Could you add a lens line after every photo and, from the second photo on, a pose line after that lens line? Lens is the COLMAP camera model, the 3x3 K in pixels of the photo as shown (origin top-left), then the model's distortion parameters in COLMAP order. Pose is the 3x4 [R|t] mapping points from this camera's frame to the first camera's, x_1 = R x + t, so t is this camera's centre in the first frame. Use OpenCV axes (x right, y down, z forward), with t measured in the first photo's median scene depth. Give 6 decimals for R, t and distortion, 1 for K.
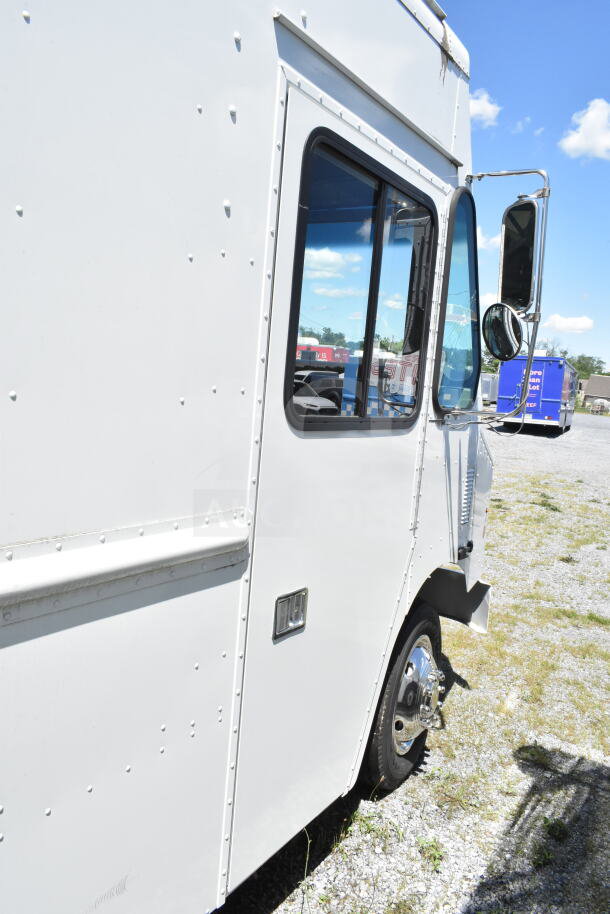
lens RADIAL K [[690.7, 0, 308.7], [0, 690.7, 458.6], [0, 0, 1]] dist [-0.026381, 0.006584]
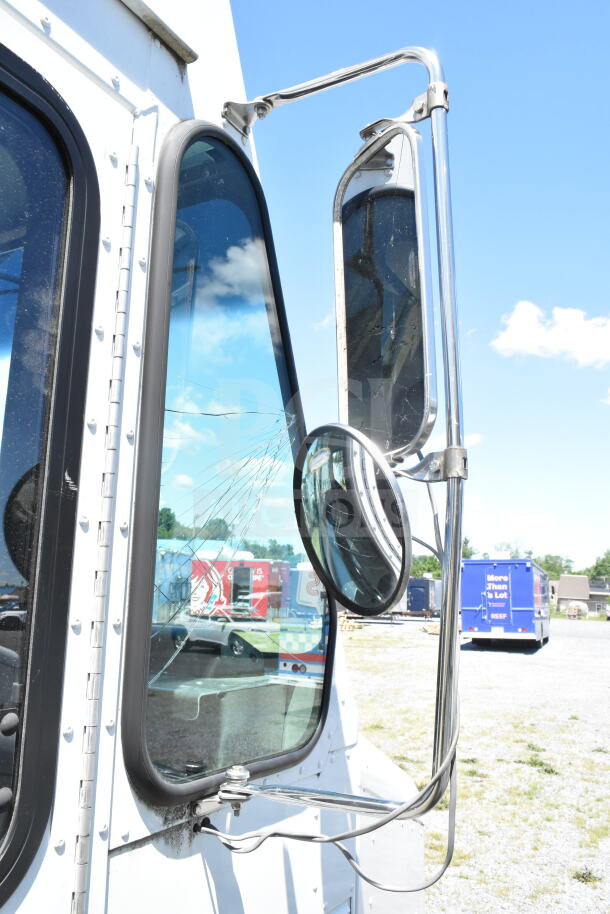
lens RADIAL K [[767.3, 0, 304.3], [0, 767.3, 458.5], [0, 0, 1]] dist [-0.021942, 0.011529]
pose [[0.996401, -0.040937, 0.074230, 0.052377], [0.060571, 0.956434, -0.285597, -0.025320], [-0.059304, 0.289065, 0.955471, 0.148554]]
